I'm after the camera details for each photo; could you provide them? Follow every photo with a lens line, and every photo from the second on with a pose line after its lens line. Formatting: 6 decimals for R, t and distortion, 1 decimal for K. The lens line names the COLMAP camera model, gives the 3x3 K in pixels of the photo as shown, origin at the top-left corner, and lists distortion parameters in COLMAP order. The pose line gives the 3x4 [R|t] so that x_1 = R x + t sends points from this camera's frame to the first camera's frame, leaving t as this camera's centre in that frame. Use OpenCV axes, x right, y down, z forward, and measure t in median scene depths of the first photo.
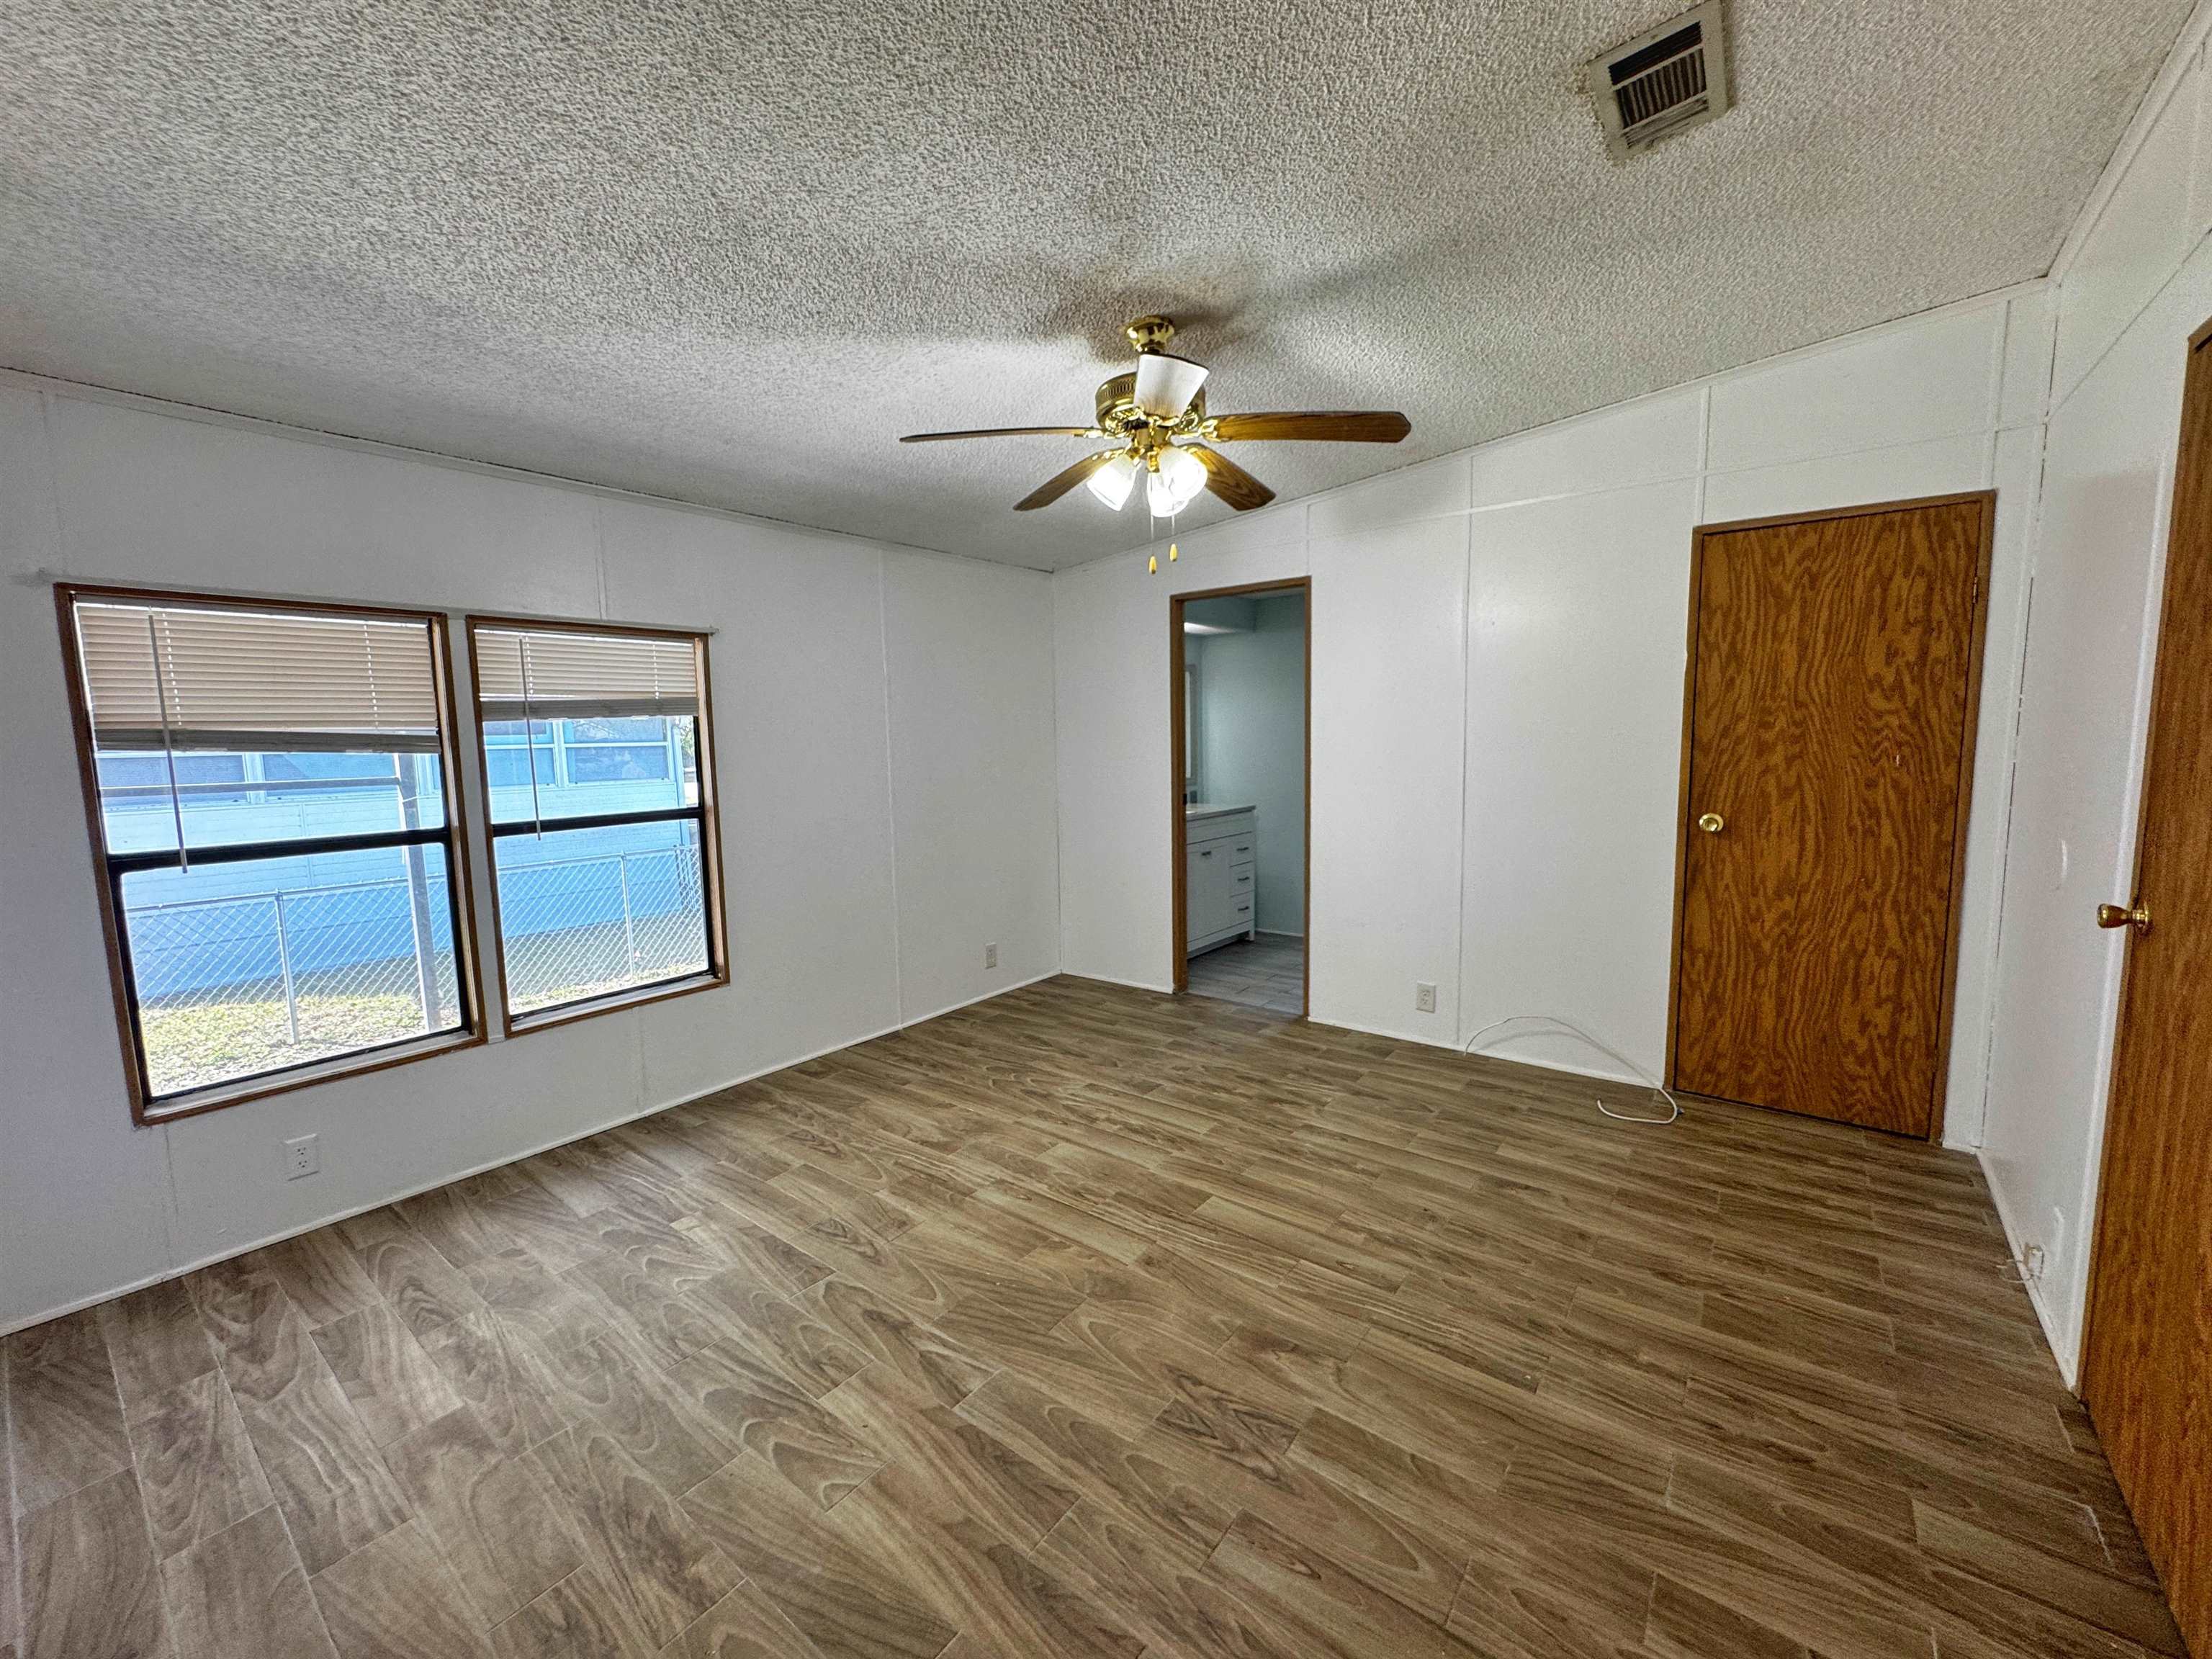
lens RADIAL K [[880.9, 0, 1118.2], [0, 880.9, 831.6], [0, 0, 1]] dist [0.000647, -0.000079]
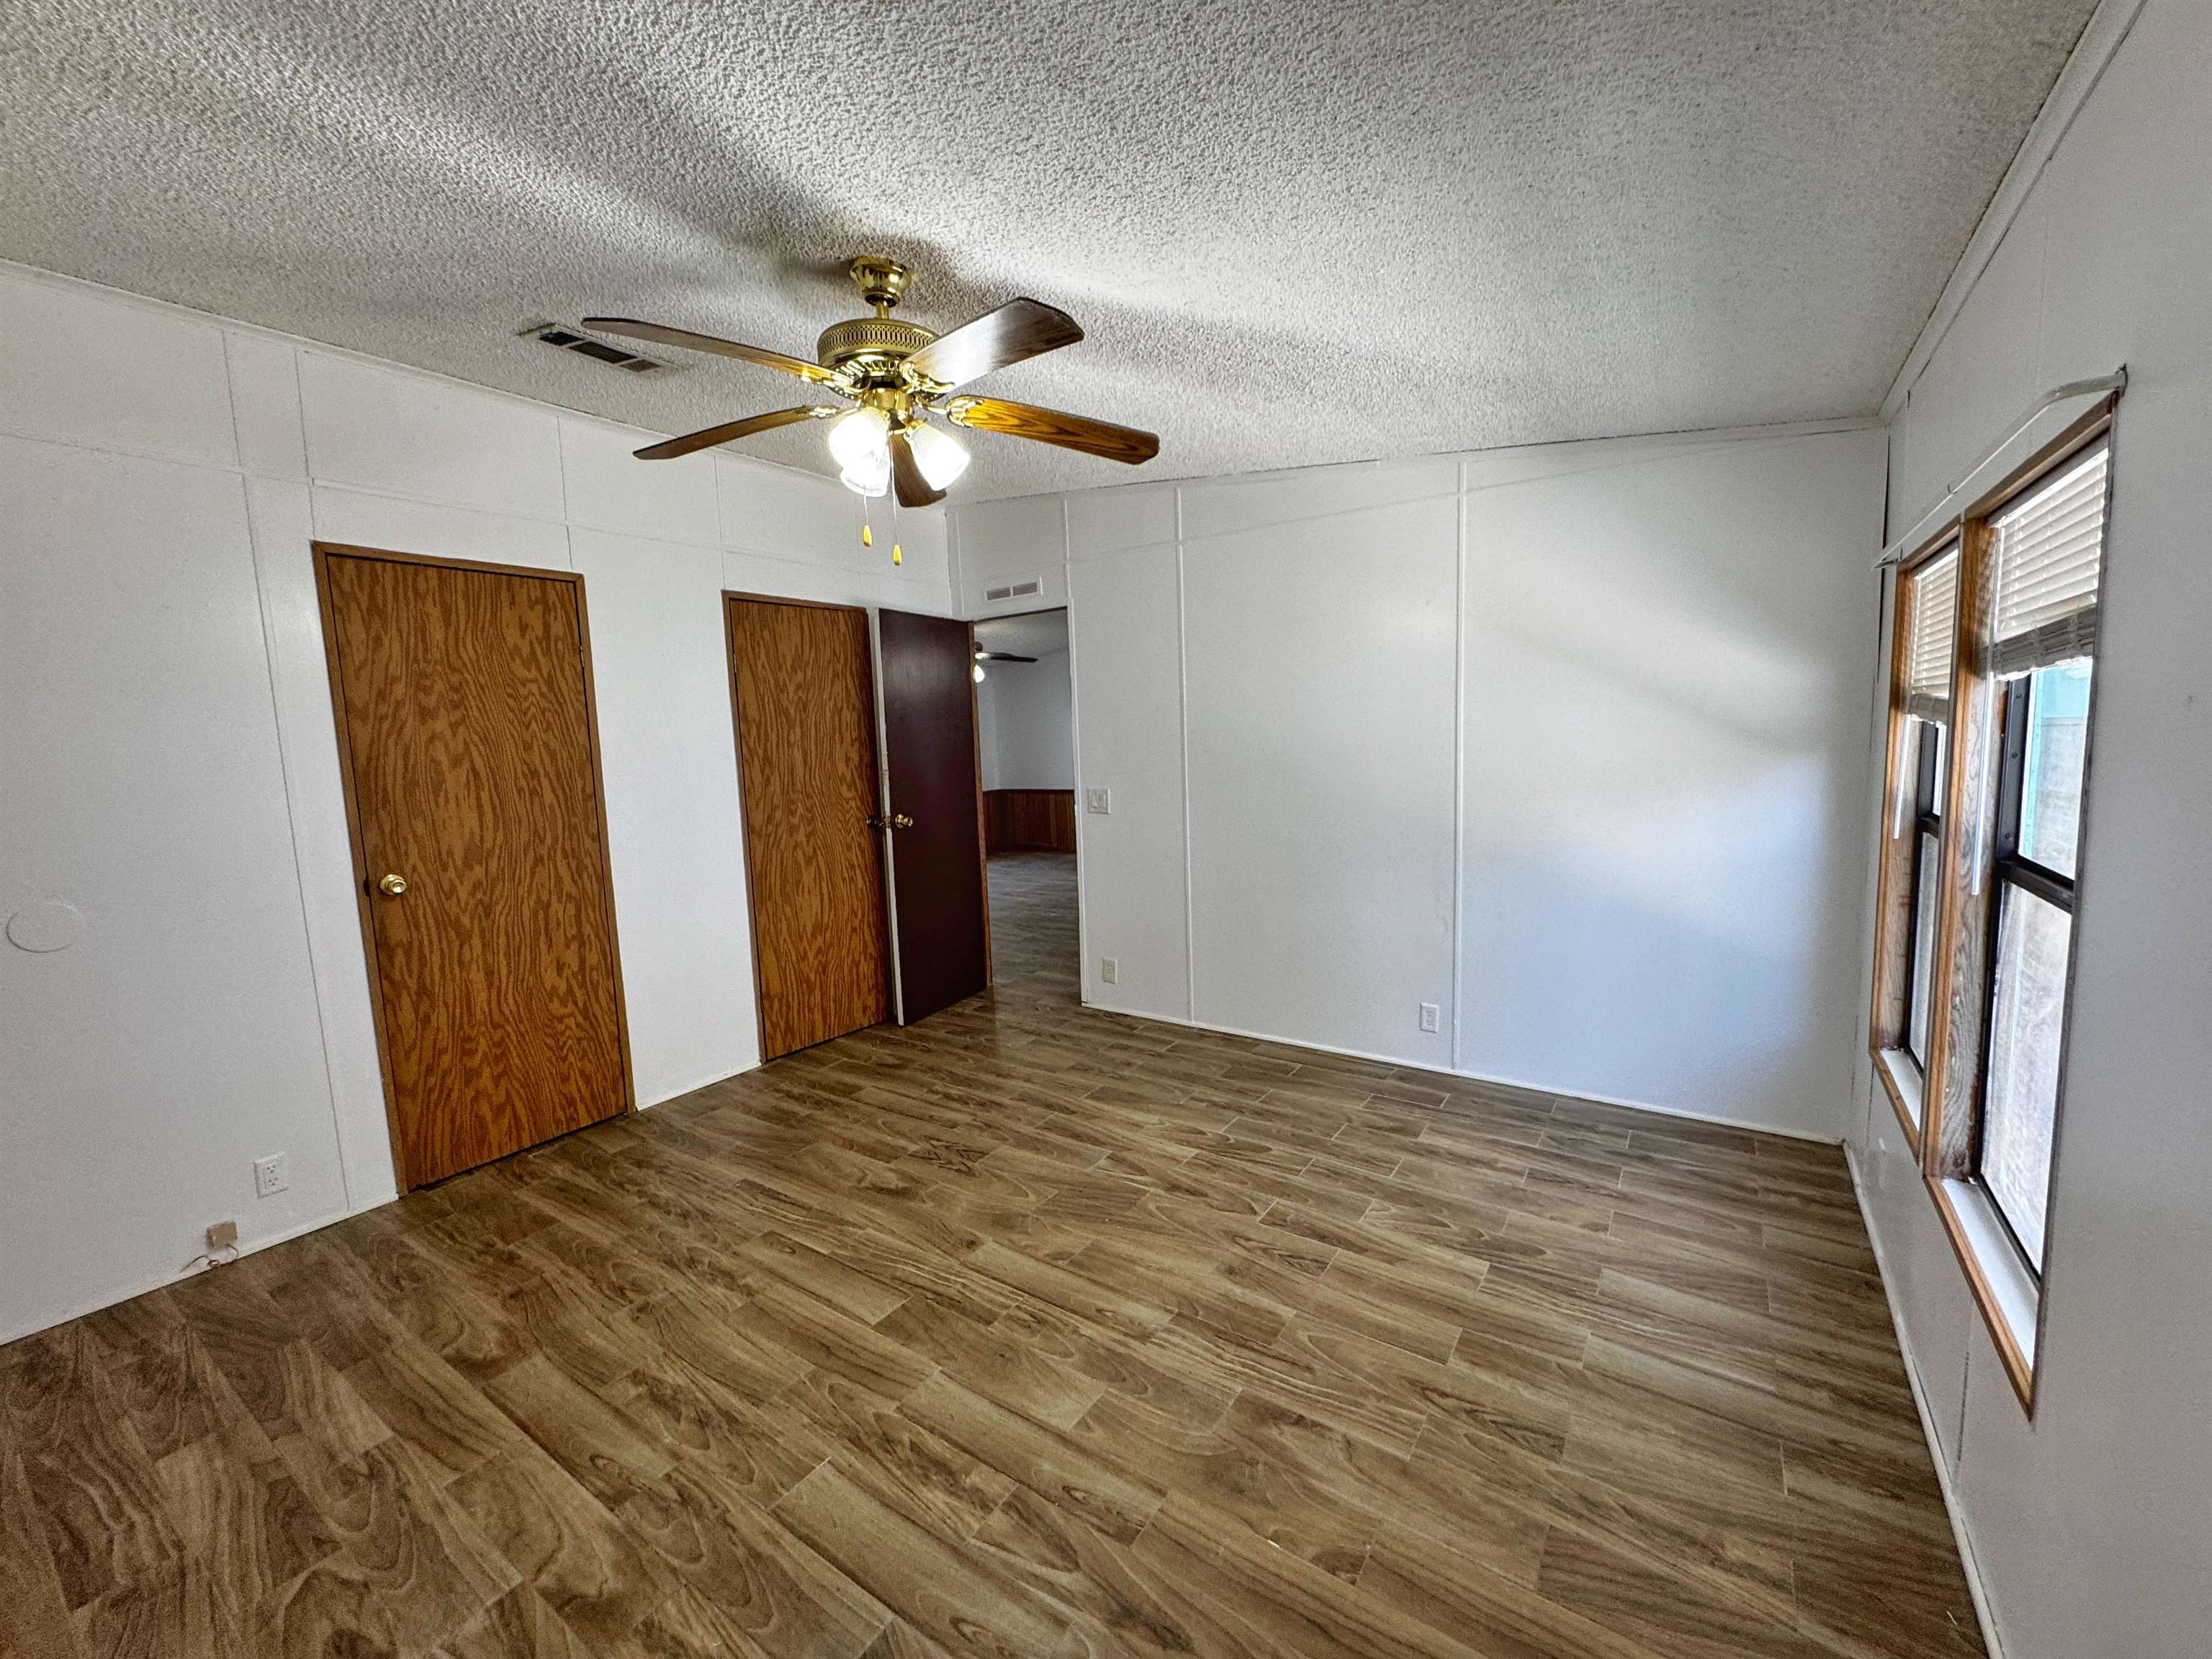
lens RADIAL K [[880.9, 0, 1125.5], [0, 880.9, 830.0], [0, 0, 1]] dist [0.000647, -0.000079]
pose [[-0.996342, 0.059908, -0.060944, -0.111002], [0.044457, 0.972397, 0.229060, -0.225342], [0.072984, 0.225513, -0.971503, 1.848010]]
